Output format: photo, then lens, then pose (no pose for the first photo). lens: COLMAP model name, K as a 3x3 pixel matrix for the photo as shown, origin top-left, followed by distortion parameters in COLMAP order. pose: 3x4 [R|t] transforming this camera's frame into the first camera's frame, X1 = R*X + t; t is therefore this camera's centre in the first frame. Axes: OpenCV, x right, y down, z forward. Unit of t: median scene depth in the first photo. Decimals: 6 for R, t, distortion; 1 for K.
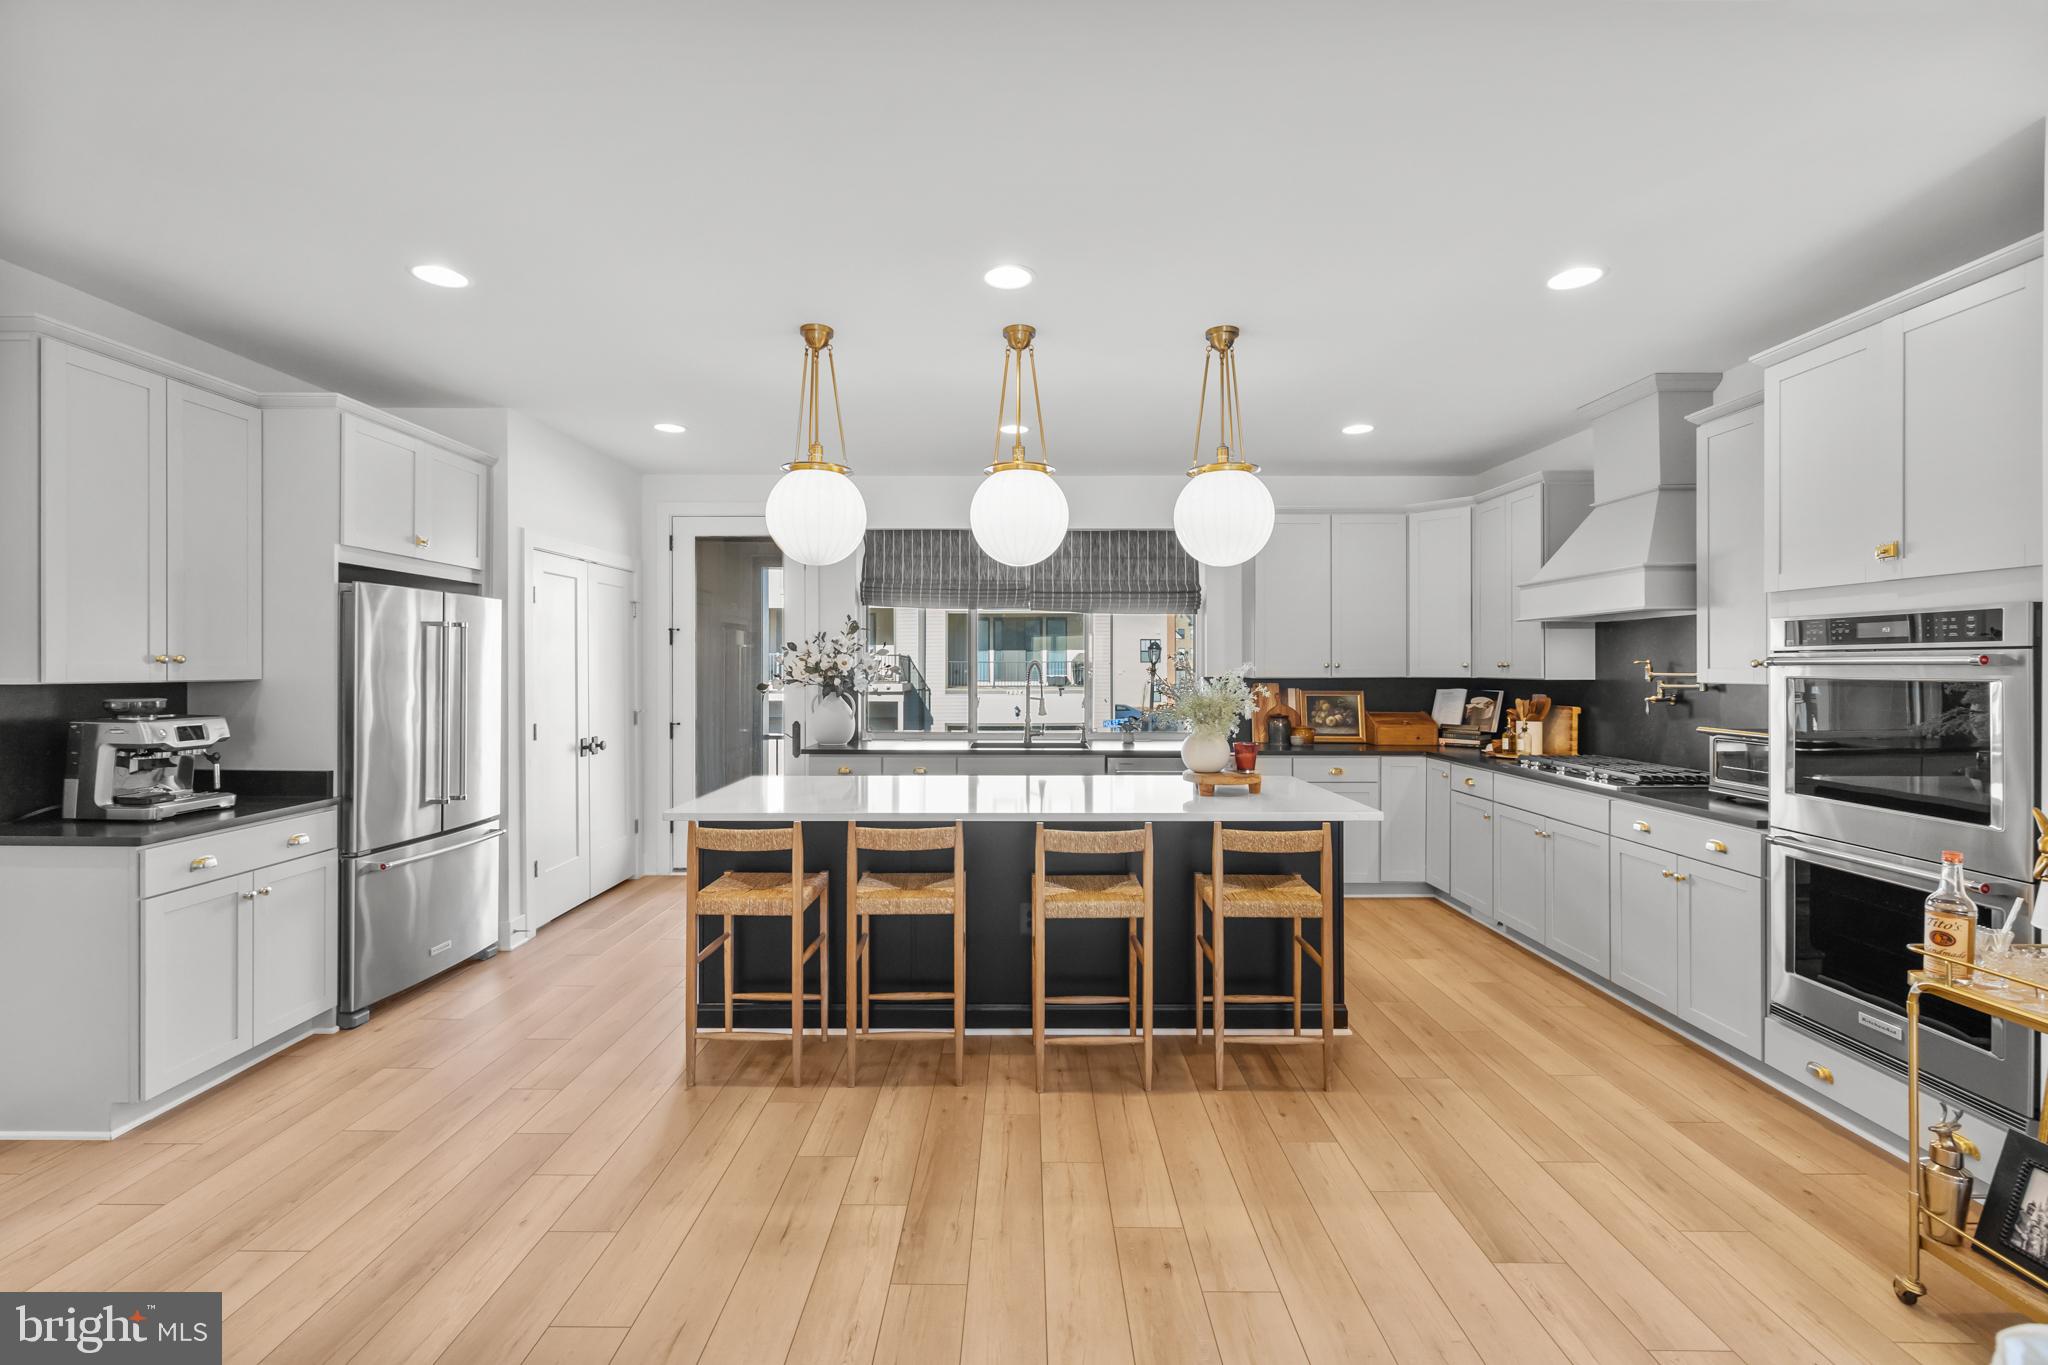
lens RADIAL K [[908.0, 0, 1049.6], [0, 908.0, 677.4], [0, 0, 1]] dist [0.001095, 0.000030]
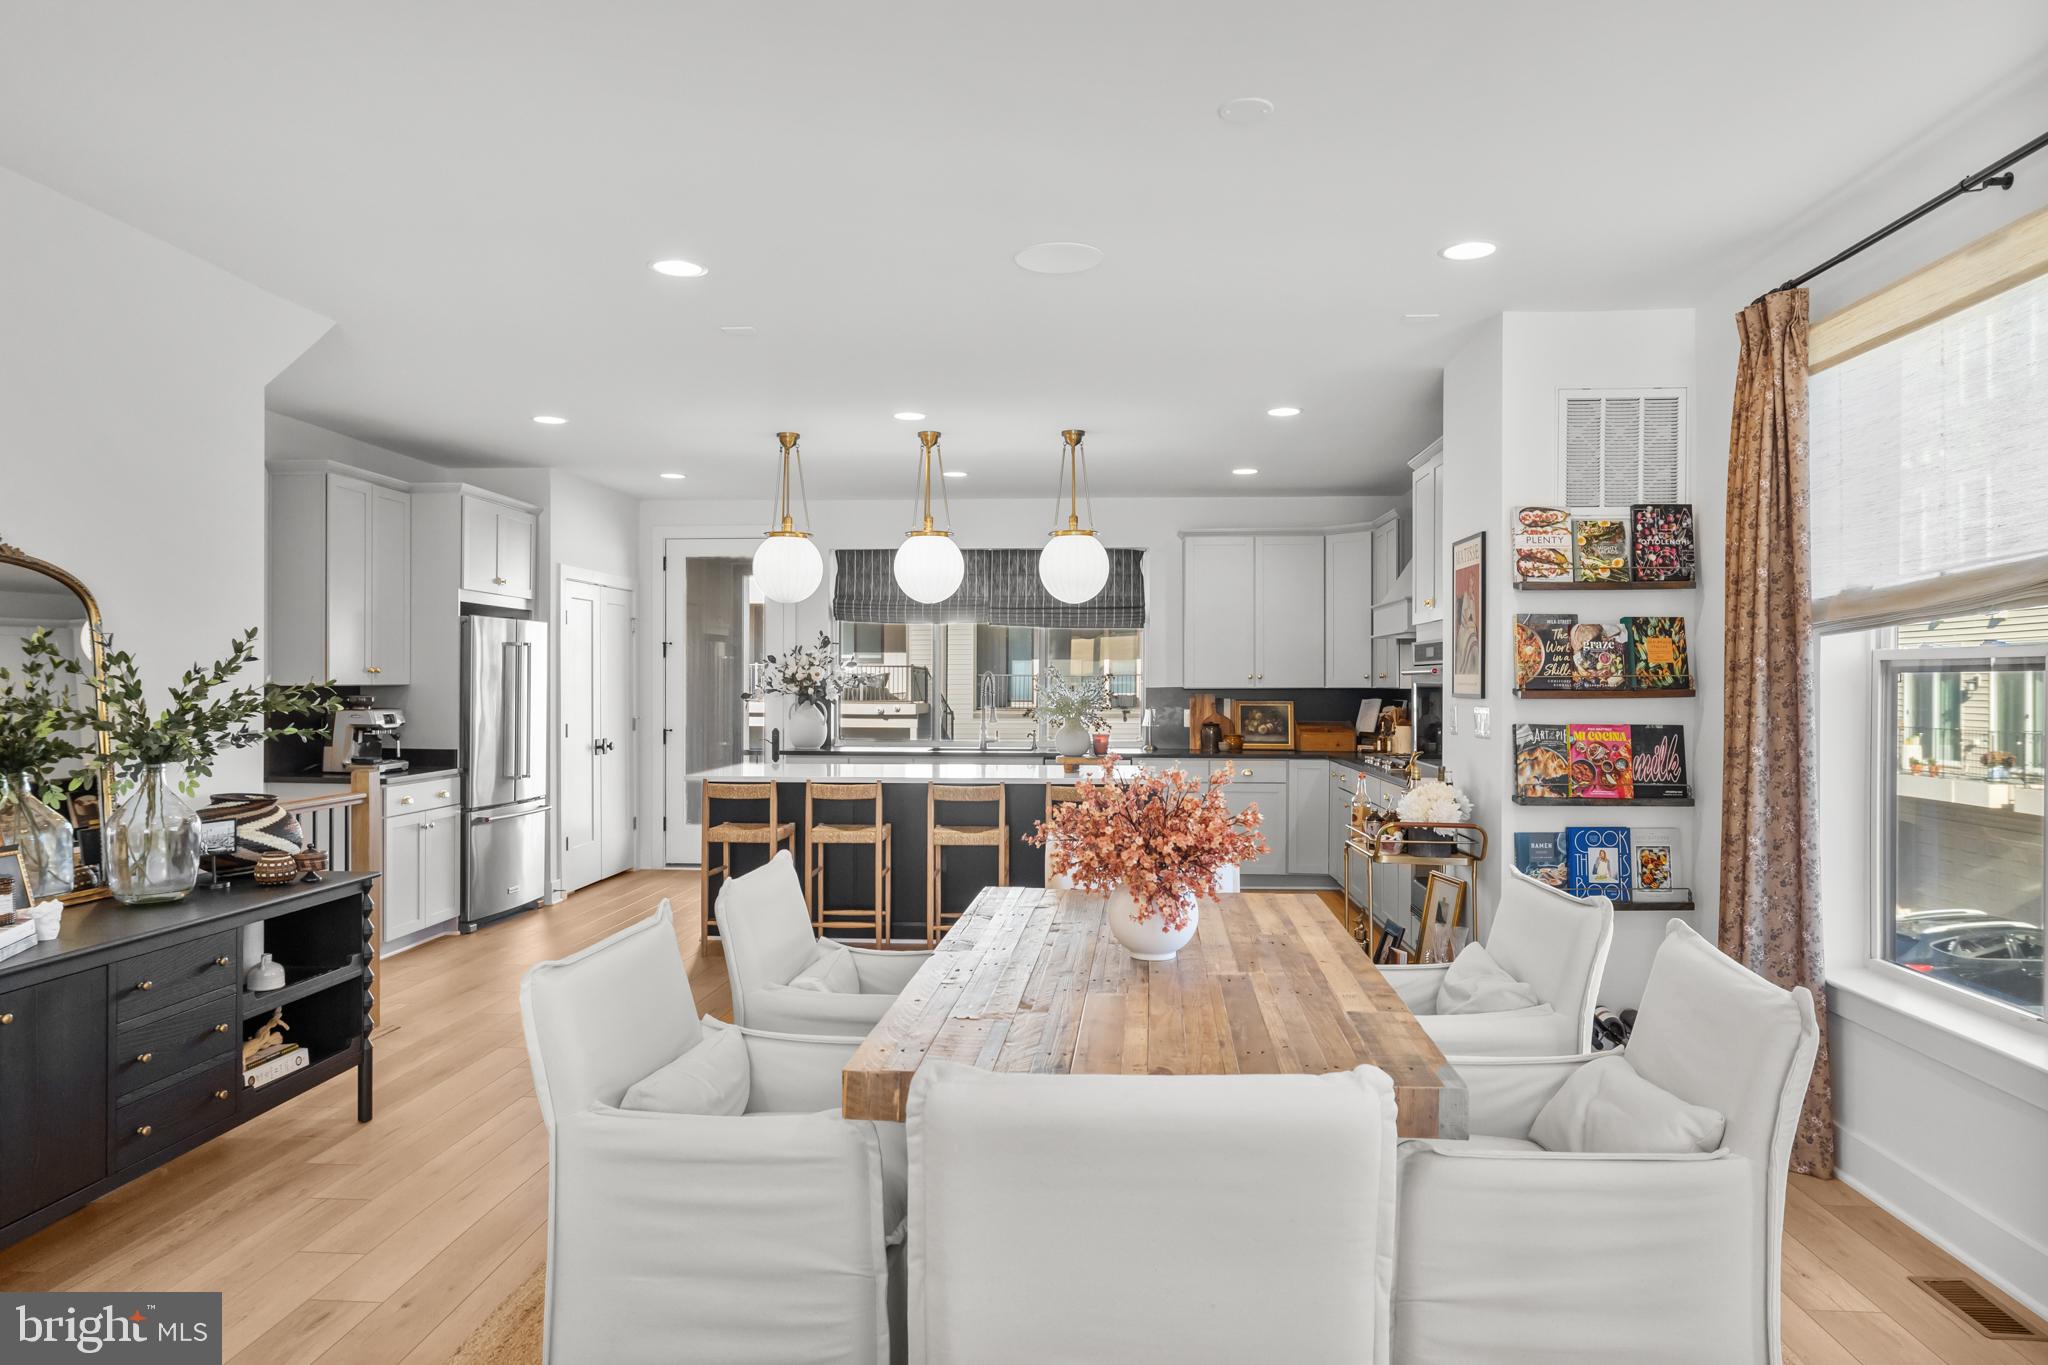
lens RADIAL K [[1299.6, 0, 1024.0], [0, 1299.6, 682.5], [0, 0, 1]] dist [-0.003660, 0.001631]
pose [[0.997313, 0.000755, -0.073253, 0.186510], [-0.001613, 0.999931, -0.011655, 0.016441], [0.073239, 0.011742, 0.997245, -0.743678]]
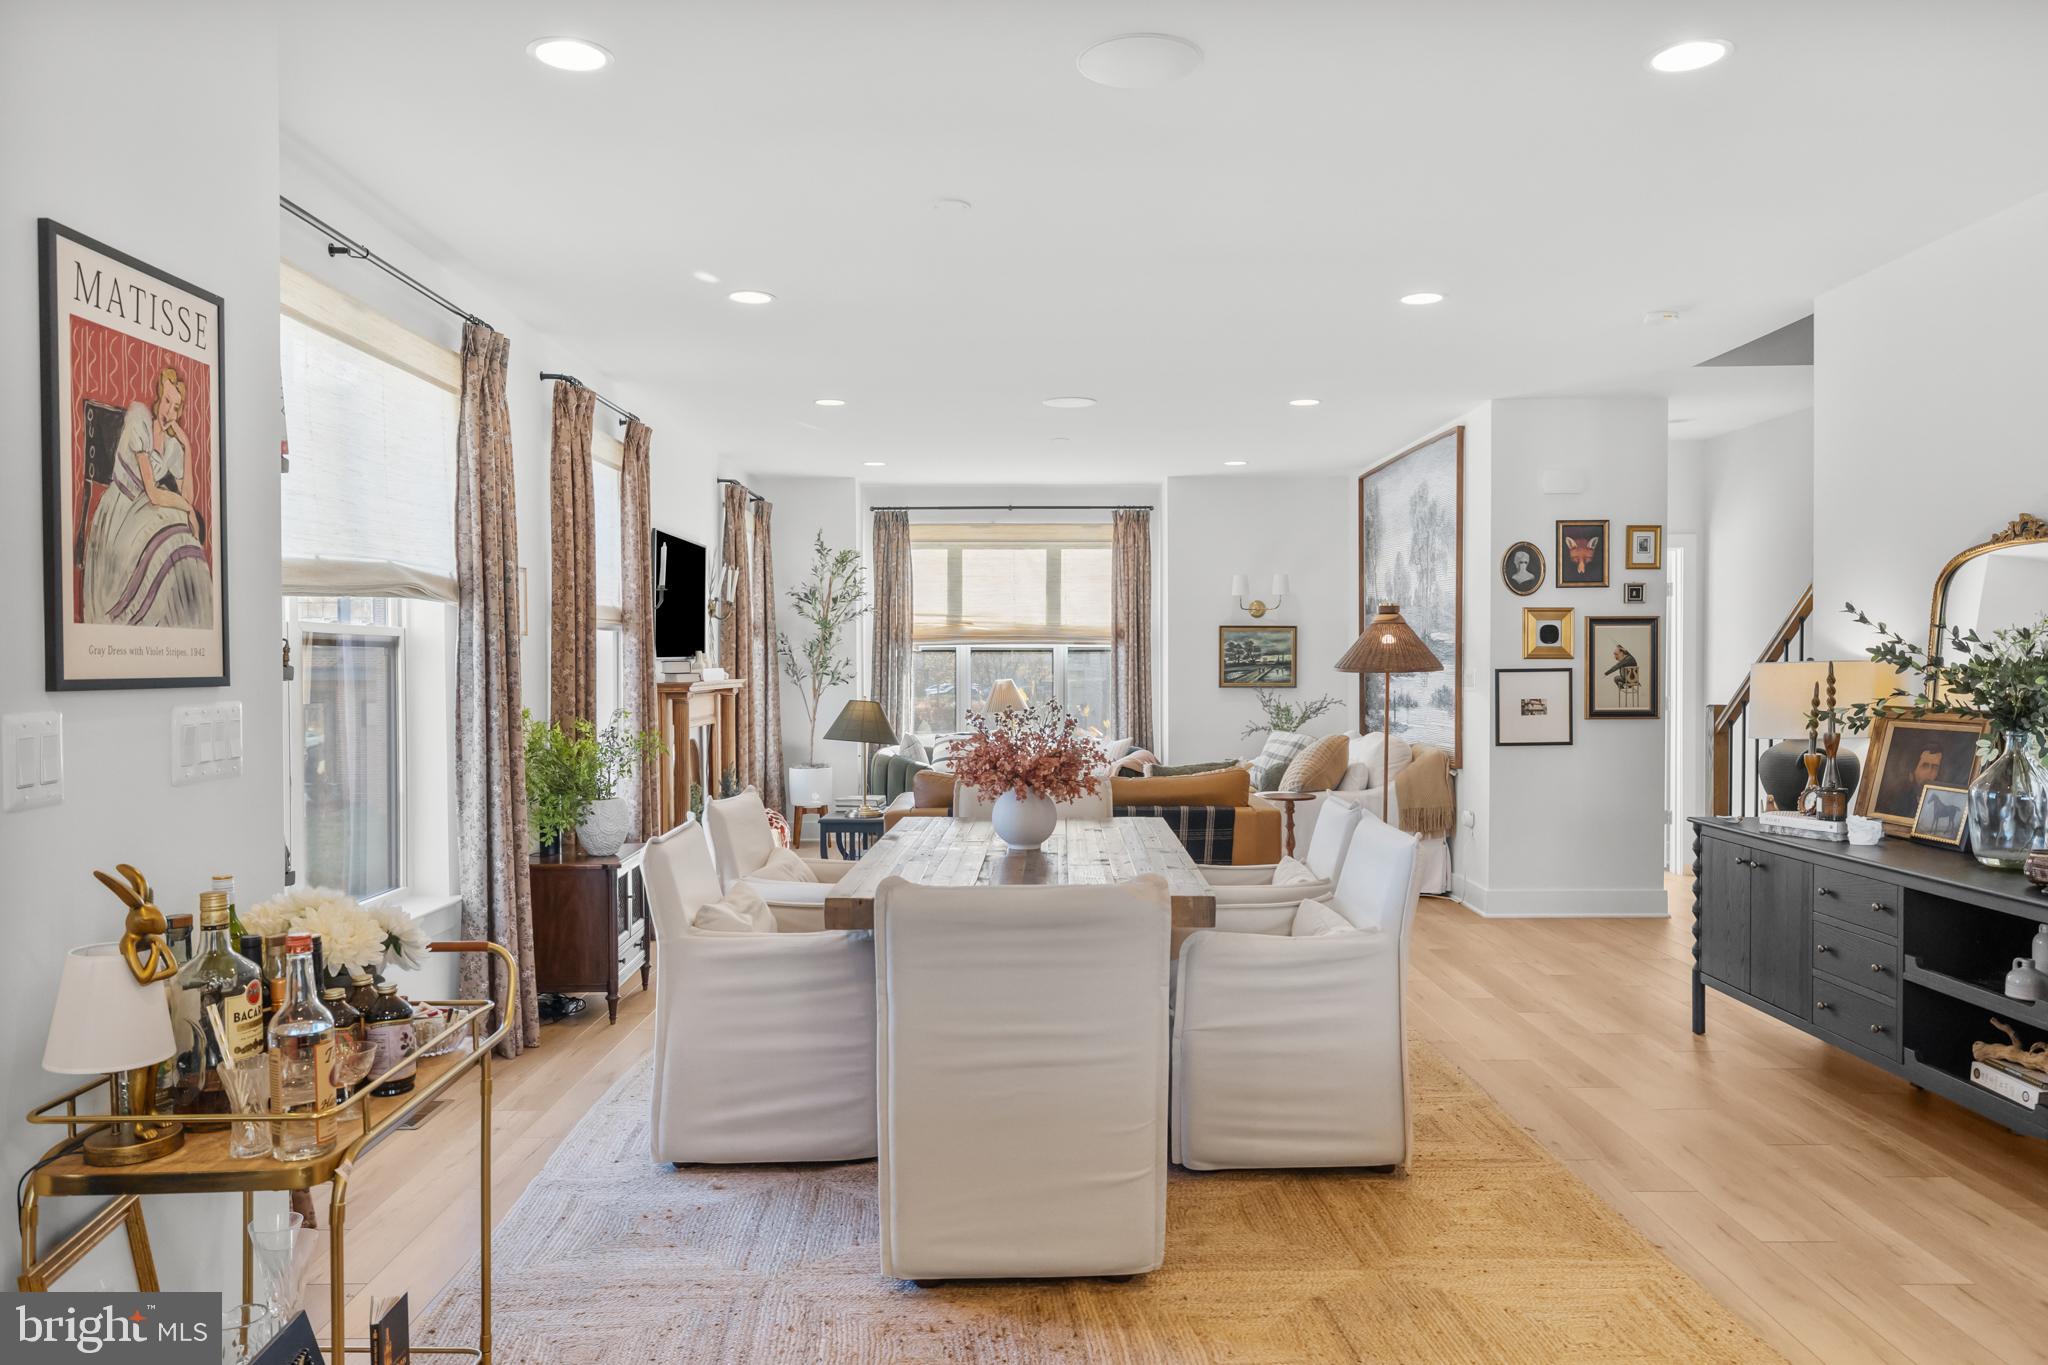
lens RADIAL K [[1422.7, 0, 1024.0], [0, 1422.7, 682.5], [0, 0, 1]] dist [0.007703, -0.000182]
pose [[-0.999792, 0.000956, -0.020388, 0.225759], [0.000391, 0.999617, 0.027667, 0.002604], [0.020407, 0.027653, -0.999409, 0.942312]]
